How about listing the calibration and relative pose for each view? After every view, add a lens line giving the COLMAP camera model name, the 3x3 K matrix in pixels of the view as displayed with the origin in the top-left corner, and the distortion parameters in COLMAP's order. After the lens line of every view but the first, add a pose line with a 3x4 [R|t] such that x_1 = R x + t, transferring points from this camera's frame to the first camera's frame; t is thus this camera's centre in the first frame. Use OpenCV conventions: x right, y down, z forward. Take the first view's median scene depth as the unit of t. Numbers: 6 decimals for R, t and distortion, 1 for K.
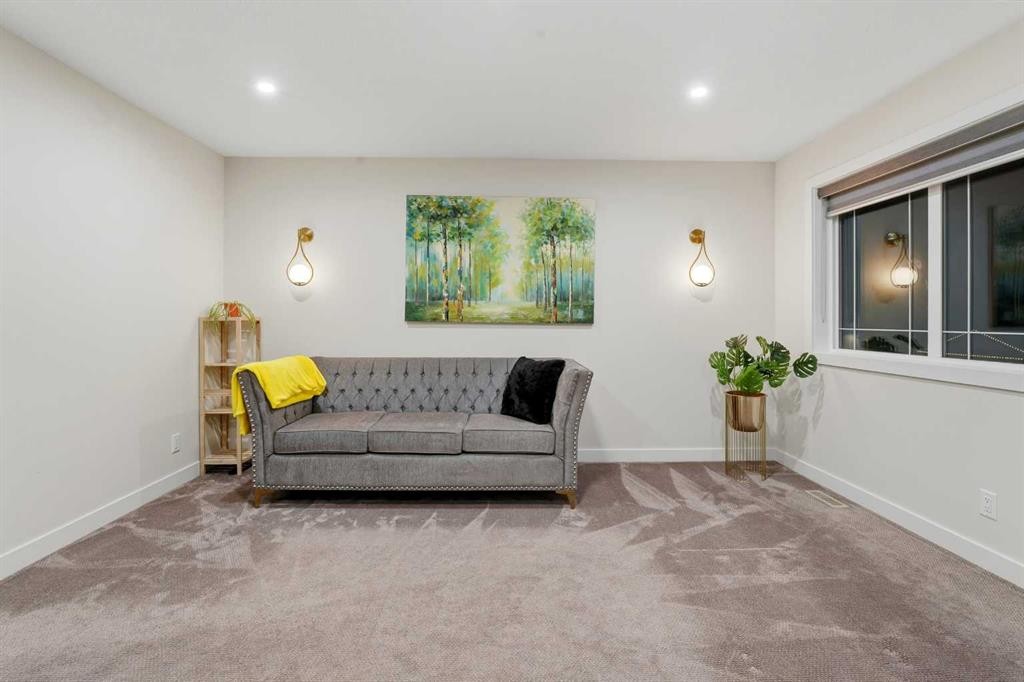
lens RADIAL K [[479.2, 0, 510.6], [0, 479.2, 316.6], [0, 0, 1]] dist [-0.002412, -0.000245]
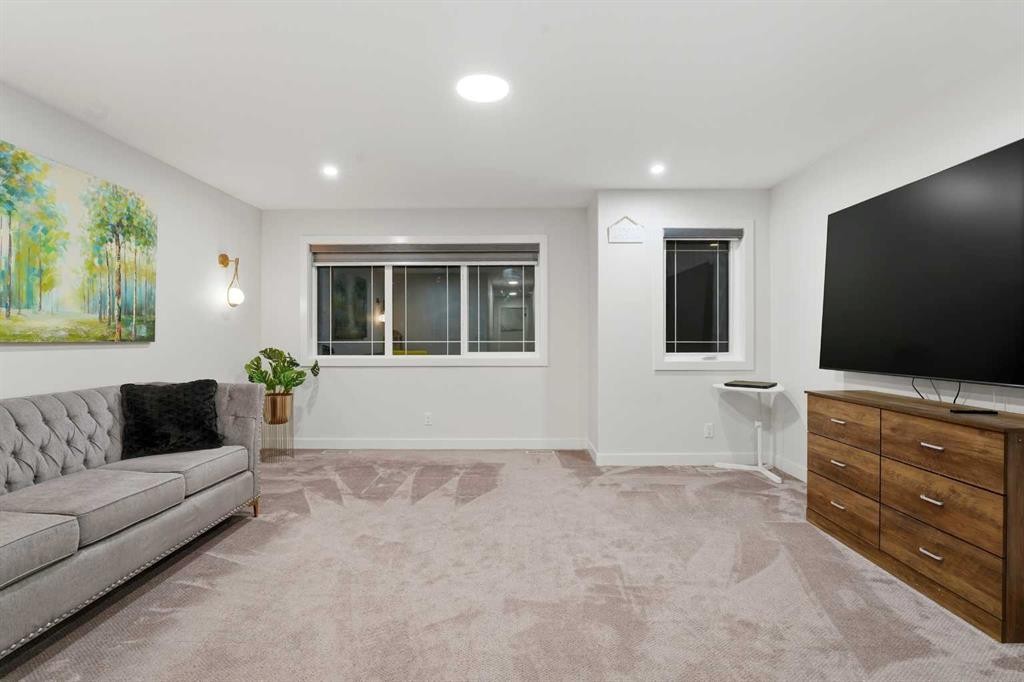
lens RADIAL K [[471.4, 0, 508.1], [0, 471.4, 334.8], [0, 0, 1]] dist [-0.000834, 0.000008]
pose [[0.038145, -0.001615, 0.999271, -0.680045], [-0.006728, 0.999976, 0.001873, -0.003914], [-0.999250, -0.006795, 0.038133, 0.314018]]
